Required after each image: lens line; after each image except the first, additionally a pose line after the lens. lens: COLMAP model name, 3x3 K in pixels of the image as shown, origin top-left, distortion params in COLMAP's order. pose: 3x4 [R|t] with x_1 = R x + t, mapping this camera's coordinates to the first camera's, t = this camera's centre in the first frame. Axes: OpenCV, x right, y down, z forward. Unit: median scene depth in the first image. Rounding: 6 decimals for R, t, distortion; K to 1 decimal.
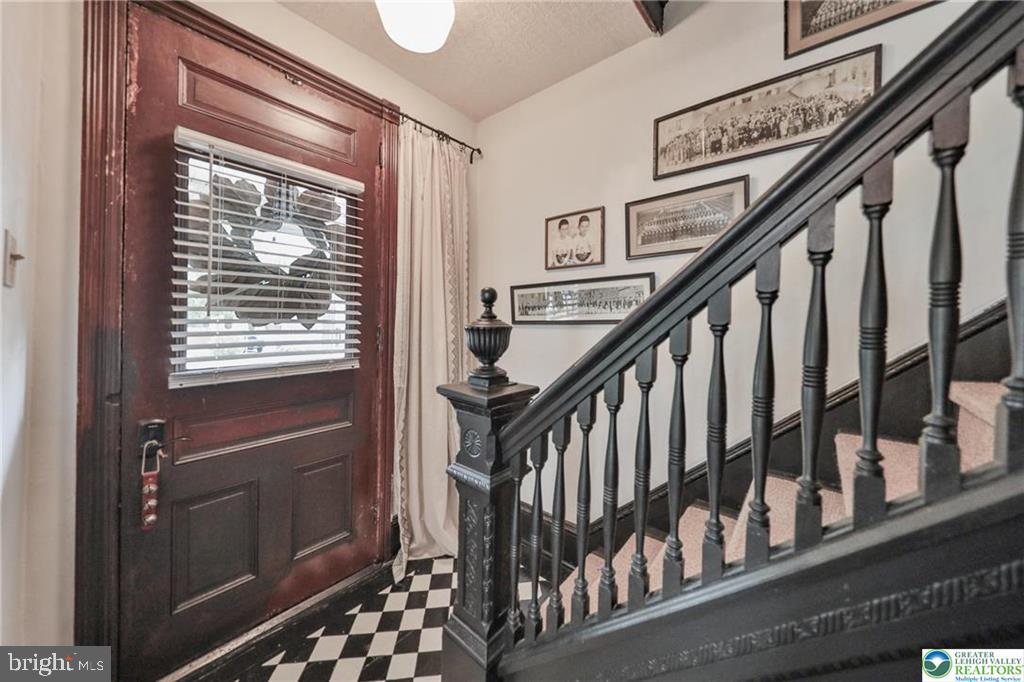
lens RADIAL K [[343.6, 0, 536.2], [0, 343.6, 322.4], [0, 0, 1]] dist [0.004649, -0.000295]
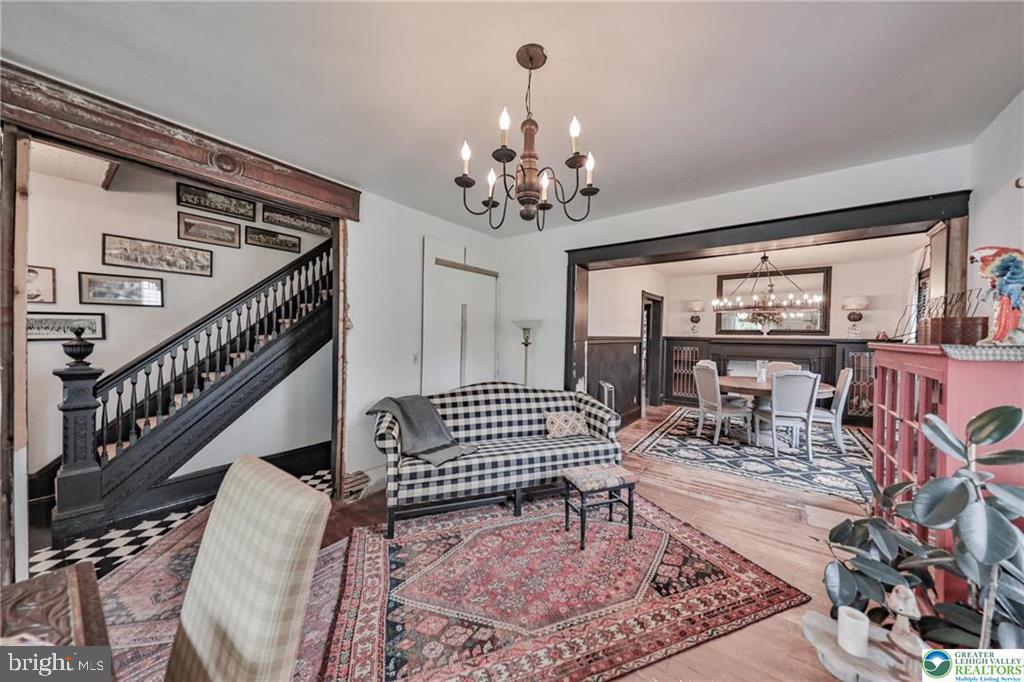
lens RADIAL K [[343.6, 0, 515.9], [0, 343.6, 336.4], [0, 0, 1]] dist [0.004649, -0.000295]
pose [[-0.051695, -0.011655, 0.998595, -1.734137], [-0.007762, 0.999906, 0.011268, -0.056827], [-0.998633, -0.007168, -0.051781, -1.218464]]
